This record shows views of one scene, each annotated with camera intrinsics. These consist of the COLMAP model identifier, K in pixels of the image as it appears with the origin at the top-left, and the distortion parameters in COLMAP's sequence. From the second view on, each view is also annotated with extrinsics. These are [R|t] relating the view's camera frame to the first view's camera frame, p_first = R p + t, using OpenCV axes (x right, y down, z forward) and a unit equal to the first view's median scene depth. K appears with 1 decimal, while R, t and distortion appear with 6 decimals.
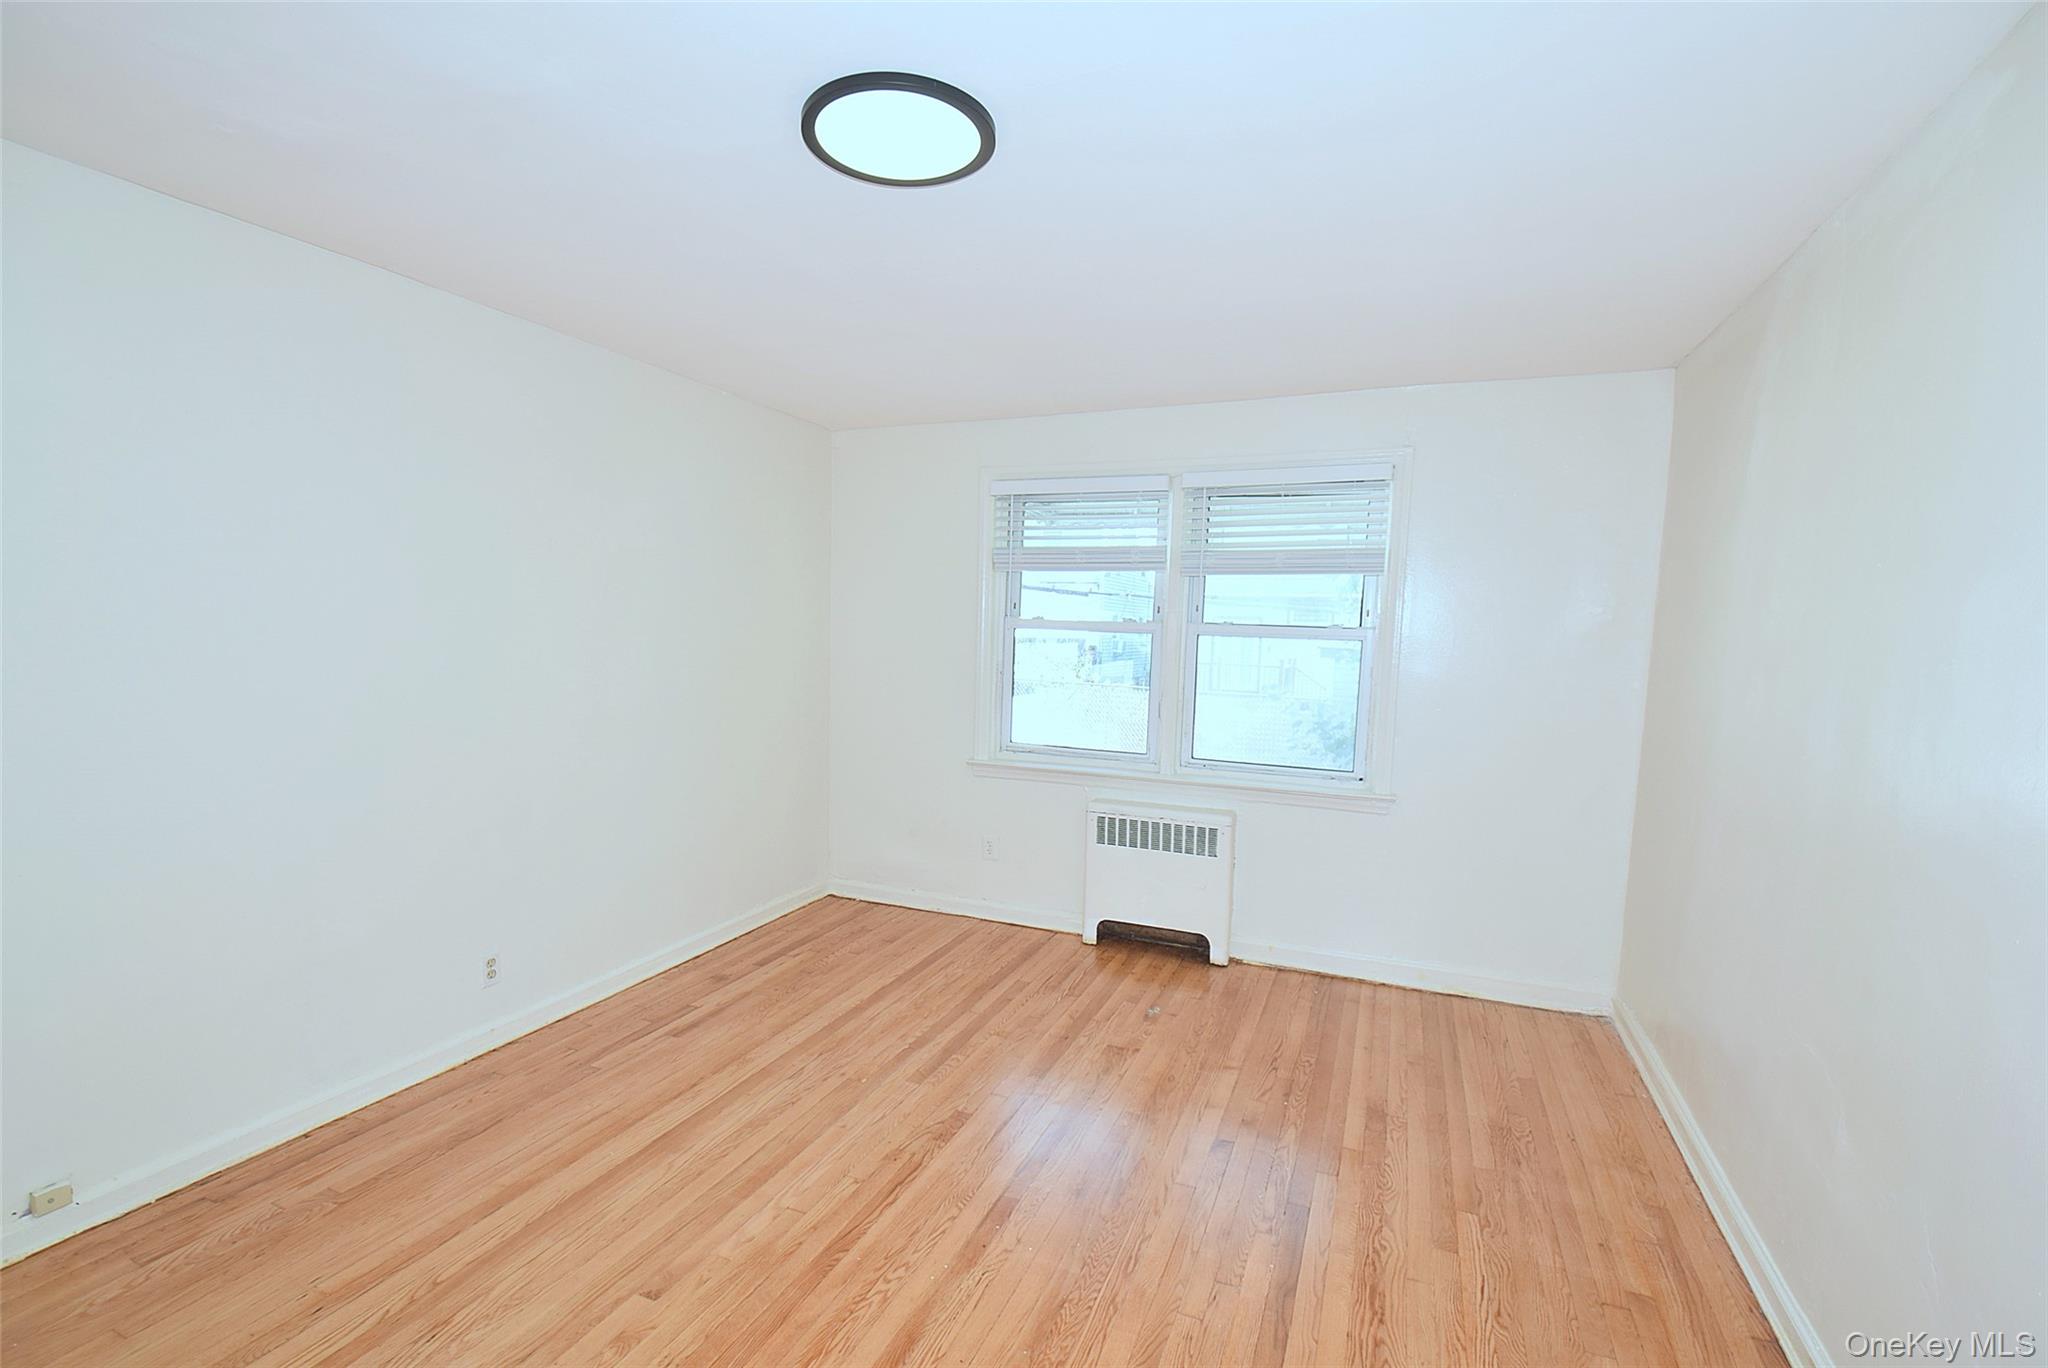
lens RADIAL K [[919.0, 0, 1024.6], [0, 919.0, 687.6], [0, 0, 1]] dist [0.002558, -0.011172]
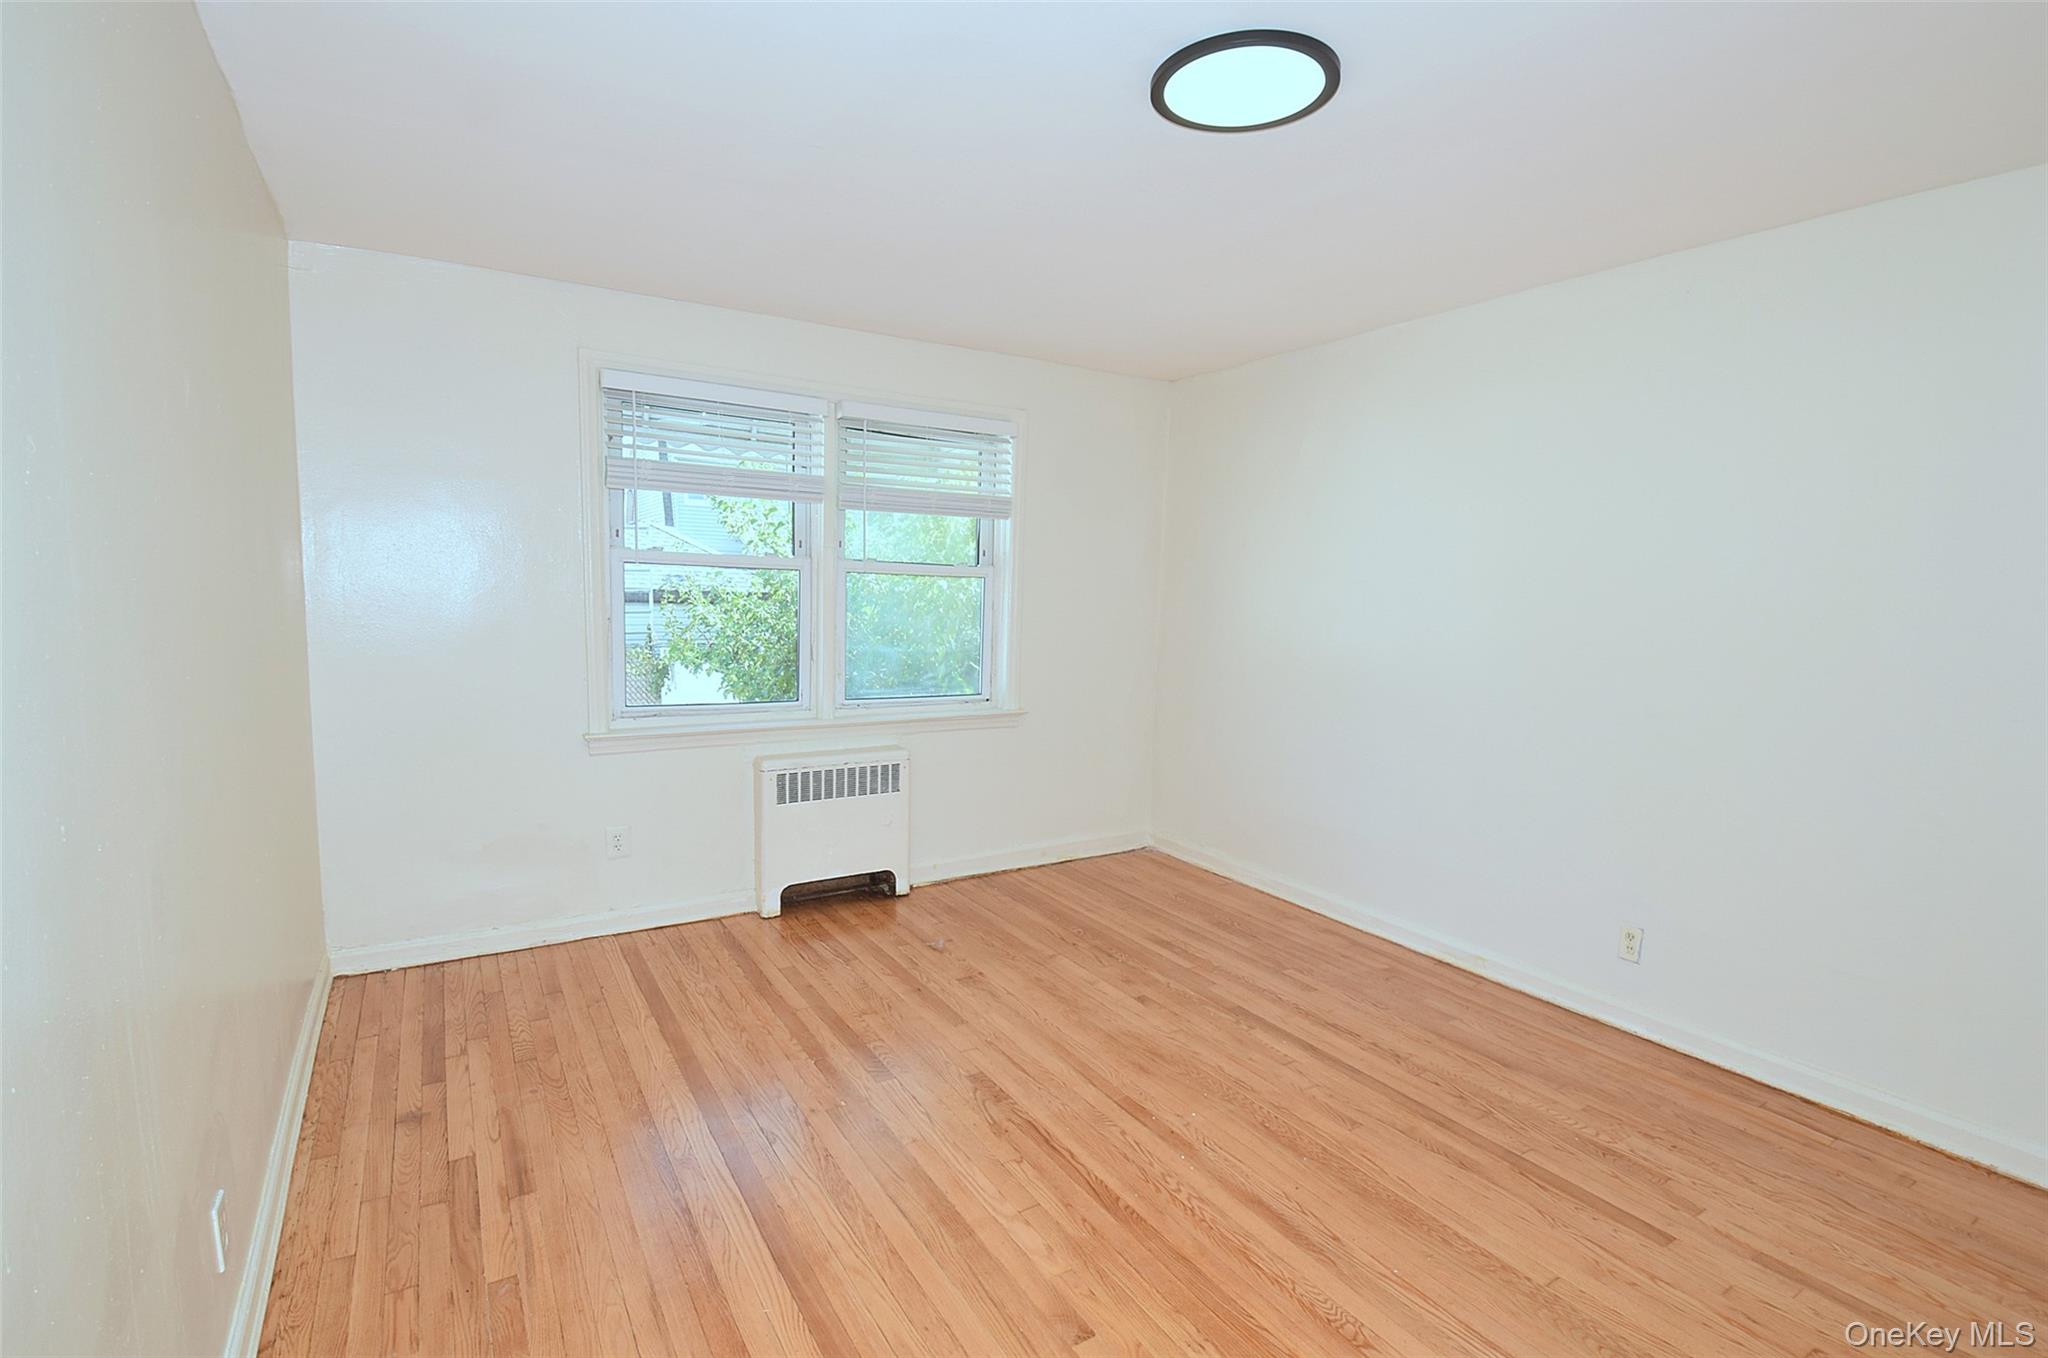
lens RADIAL K [[976.3, 0, 1021.6], [0, 976.3, 692.3], [0, 0, 1]] dist [-0.018959, -0.004215]
pose [[0.574277, -0.102462, 0.812223, -0.581337], [0.043368, 0.994551, 0.094800, -0.021566], [-0.817511, -0.019217, 0.575592, 0.268750]]
